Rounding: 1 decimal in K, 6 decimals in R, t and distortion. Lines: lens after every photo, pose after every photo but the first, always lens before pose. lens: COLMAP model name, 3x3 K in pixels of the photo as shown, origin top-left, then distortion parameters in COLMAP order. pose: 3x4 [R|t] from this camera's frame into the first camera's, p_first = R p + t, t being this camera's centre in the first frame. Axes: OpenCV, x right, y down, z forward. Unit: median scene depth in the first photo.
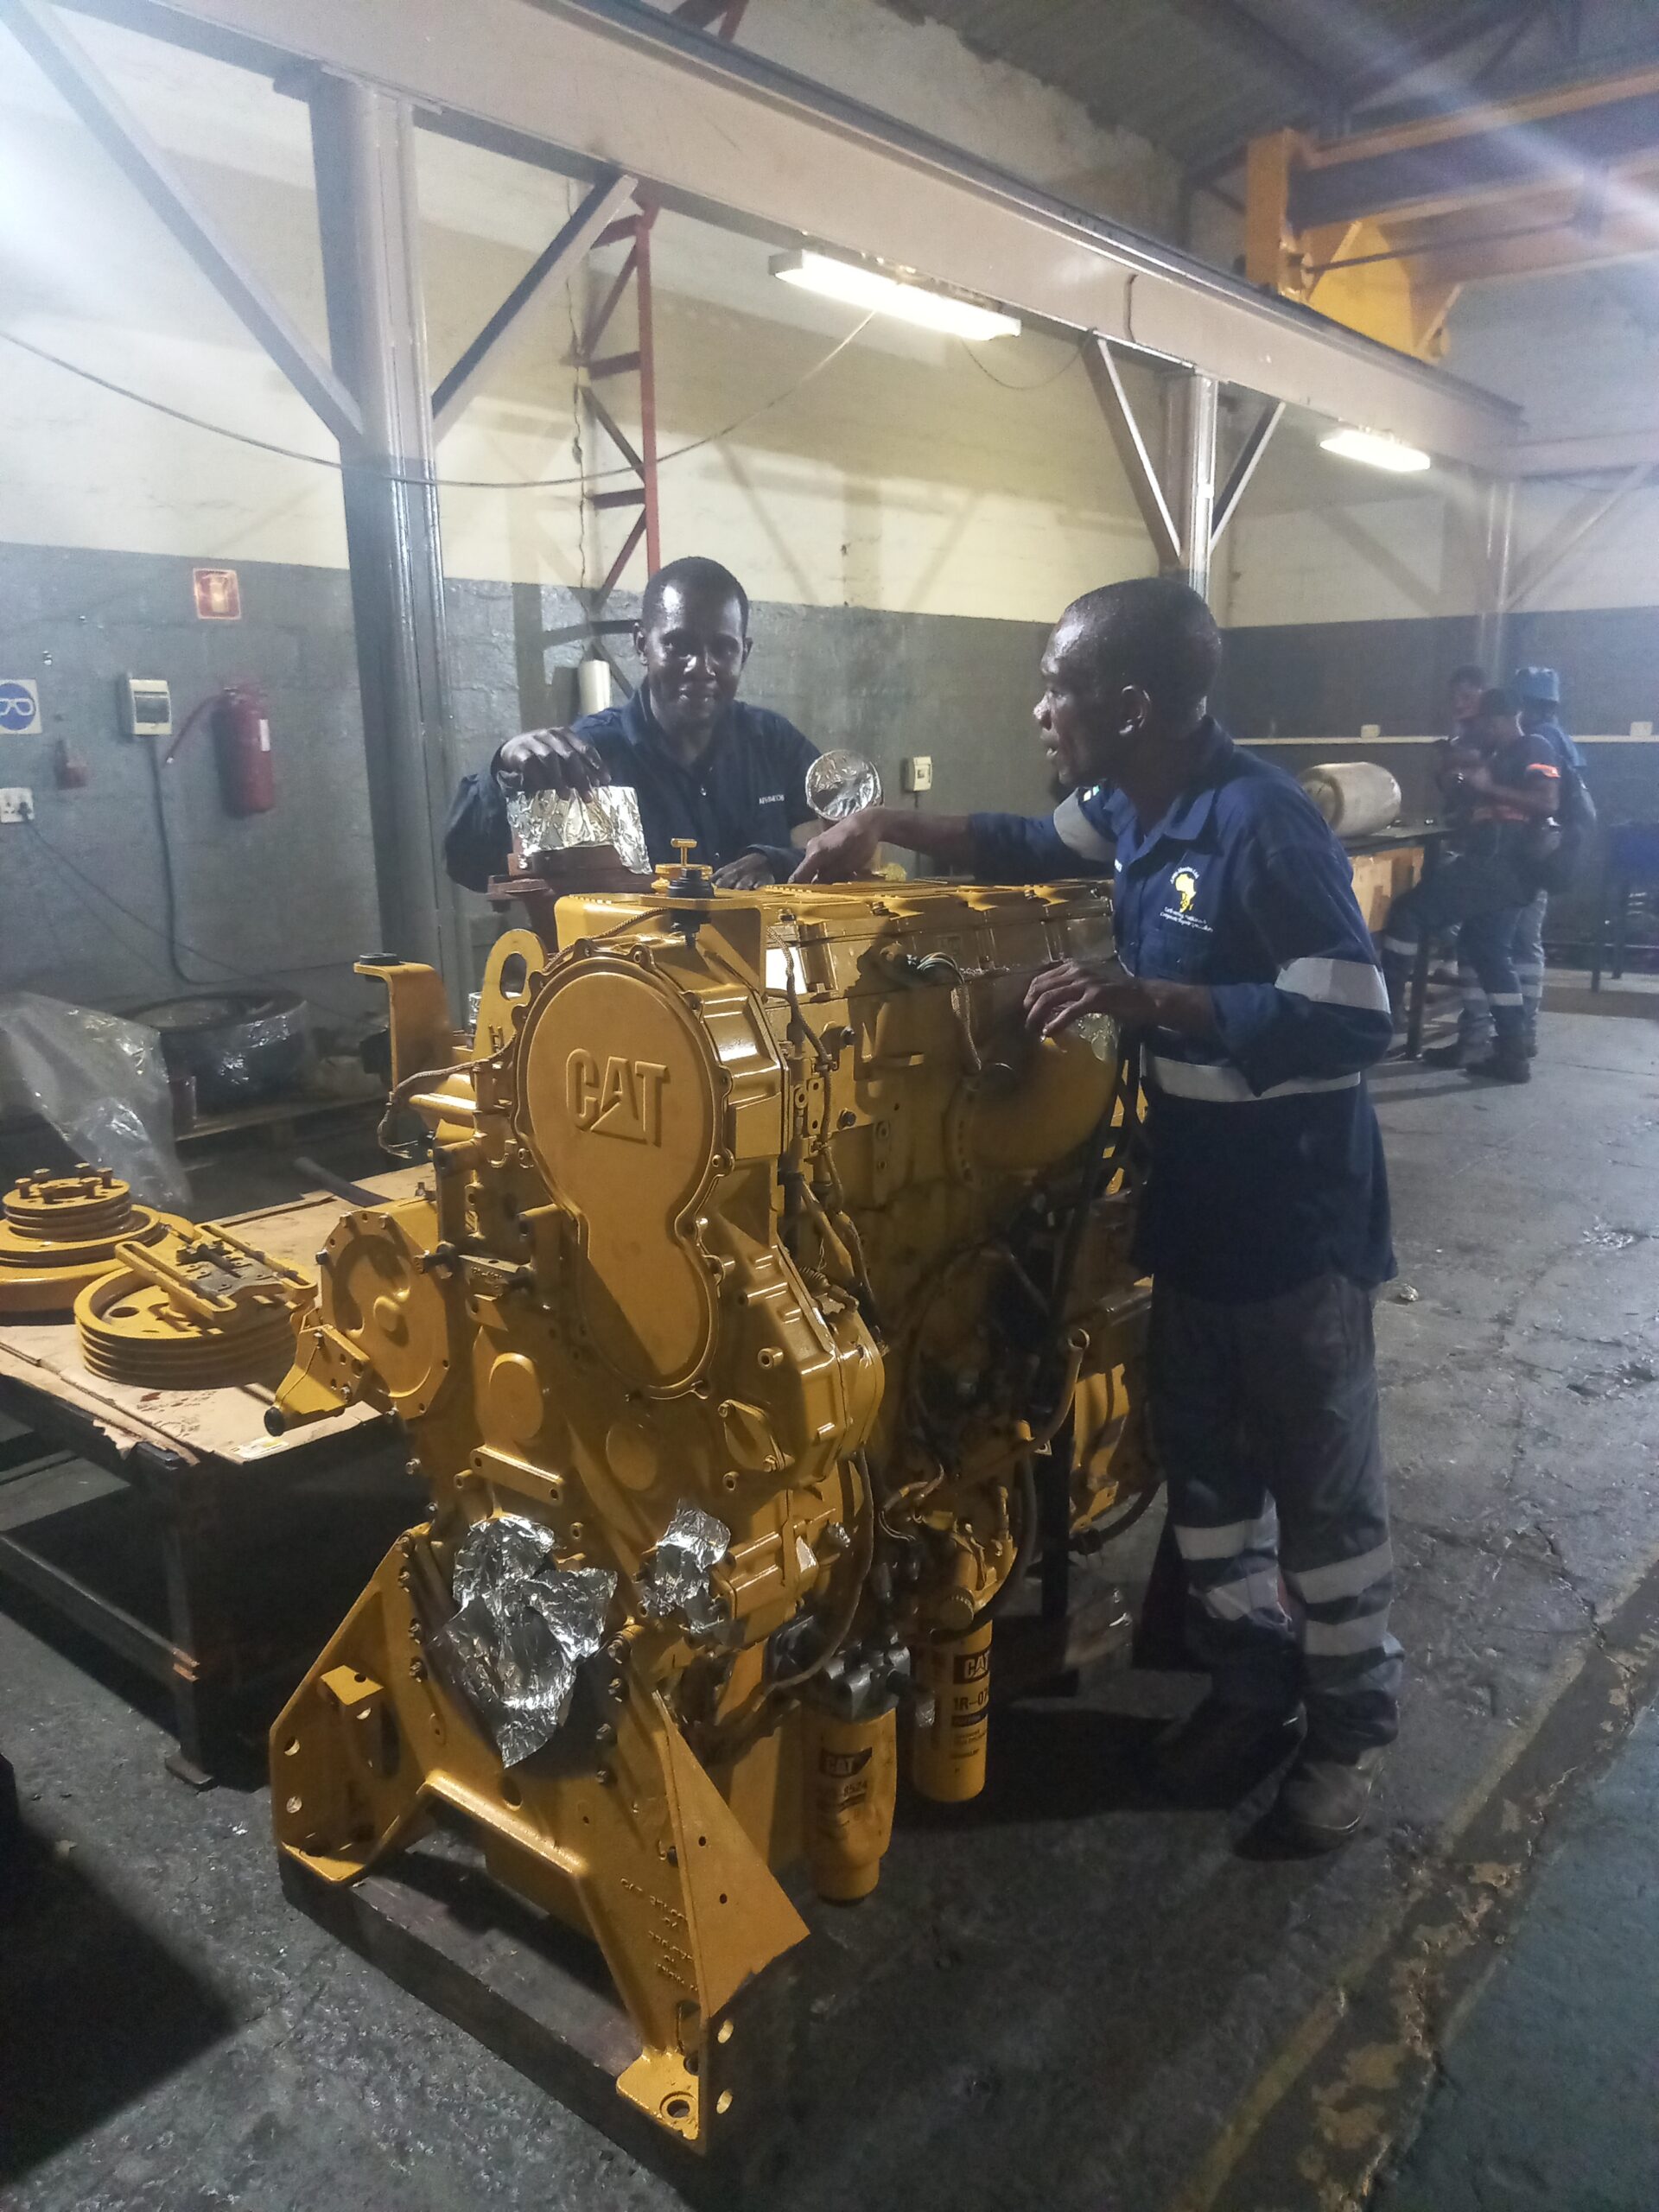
lens RADIAL K [[1605.6, 0, 829.5], [0, 1605.6, 1106.0], [0, 0, 1]] dist [0.062952, -0.046837]
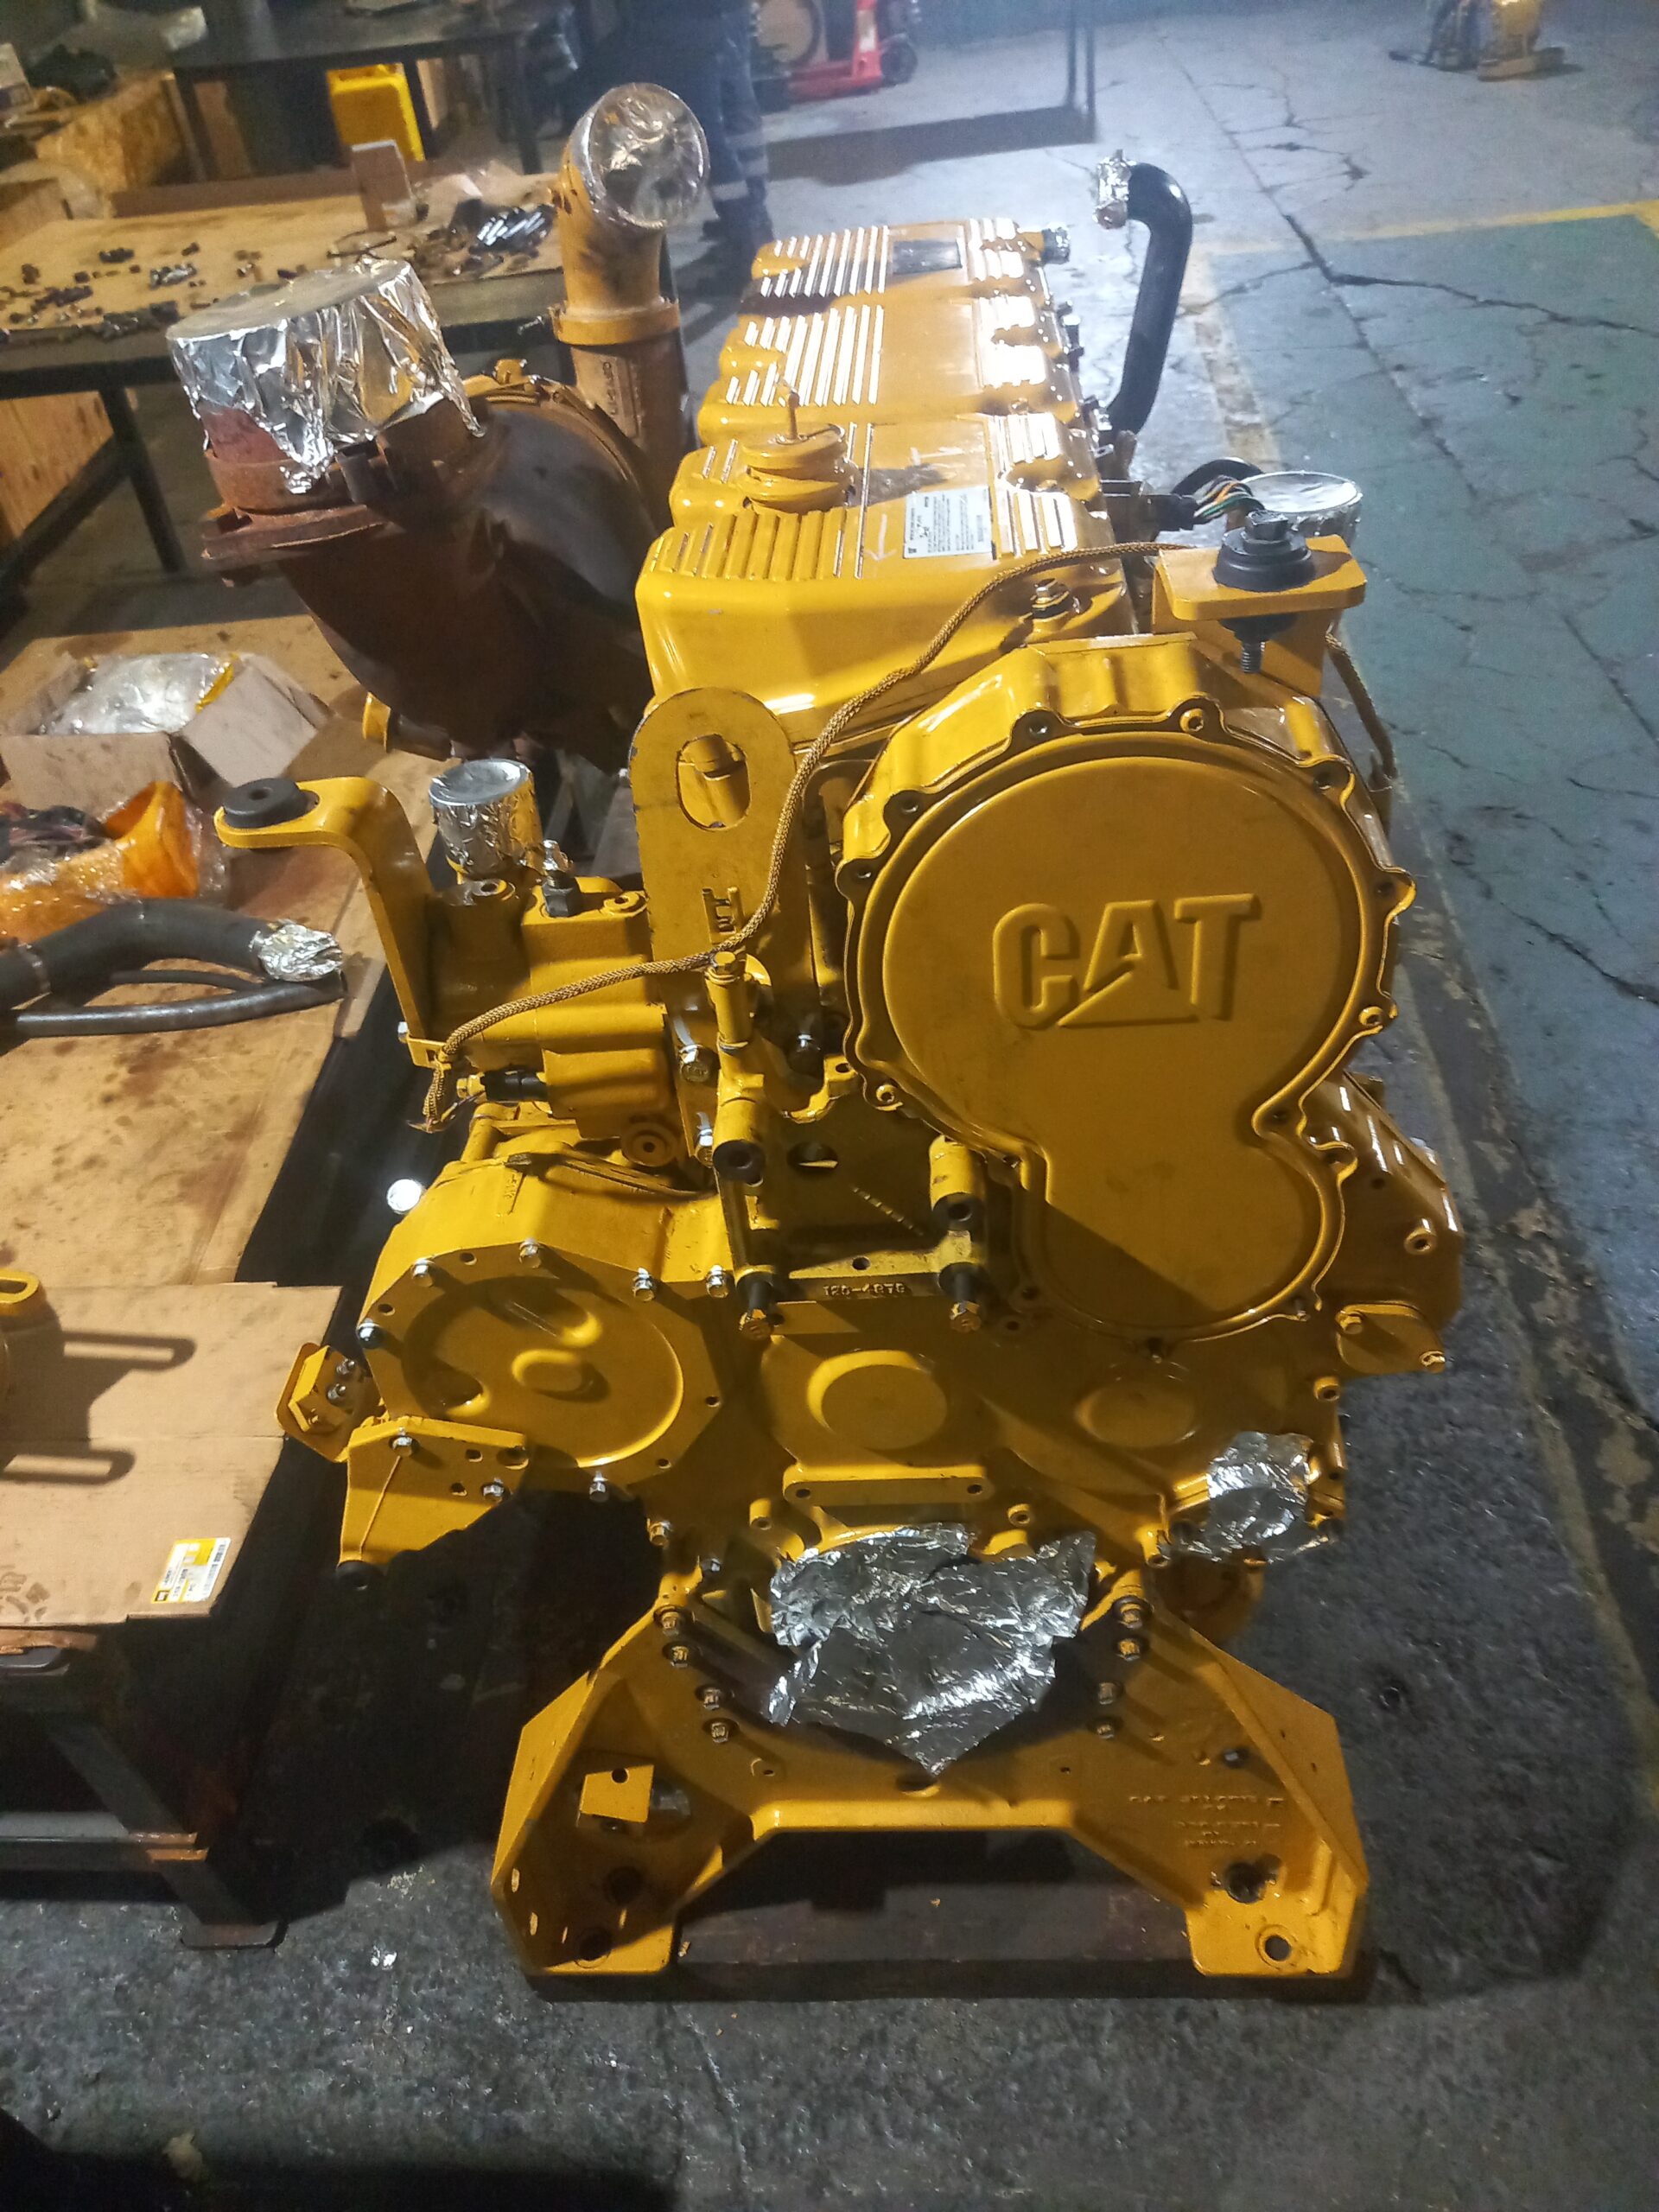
lens RADIAL K [[1620.6, 0, 829.5], [0, 1620.6, 1106.0], [0, 0, 1]] dist [0.061528, -0.069976]
pose [[0.804300, -0.436653, 0.403034, -0.404411], [0.227466, 0.852833, 0.470038, -0.220090], [-0.548964, -0.286375, 0.785257, 0.518738]]
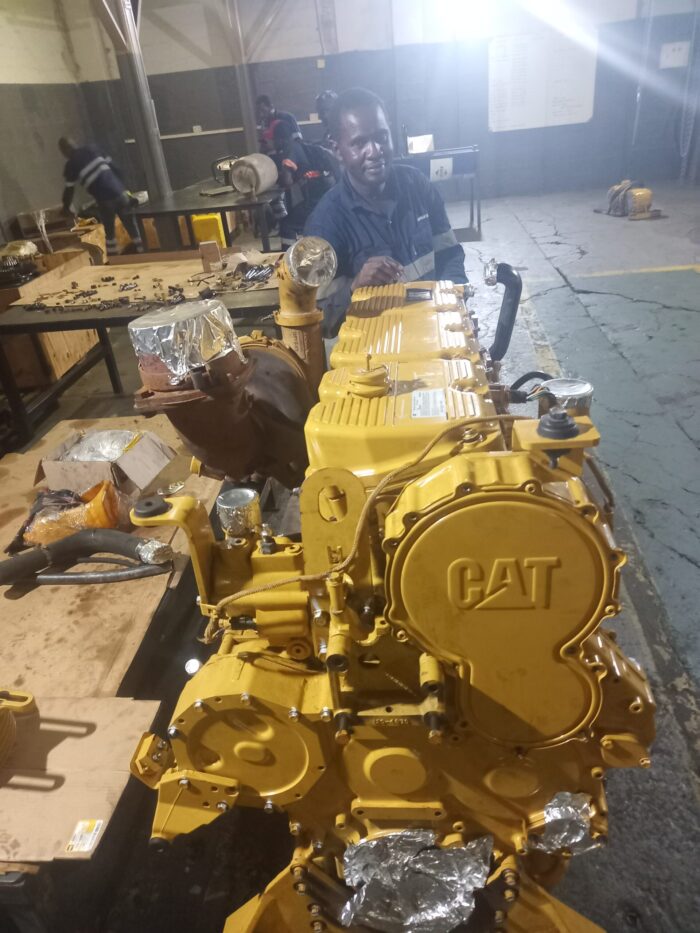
lens RADIAL K [[677.2, 0, 350.0], [0, 677.2, 466.5], [0, 0, 1]] dist [0.062952, -0.046837]
pose [[0.826512, -0.332910, 0.453926, -0.400132], [0.217022, 0.932489, 0.288732, -0.248791], [-0.519403, -0.140128, 0.842962, 0.525674]]
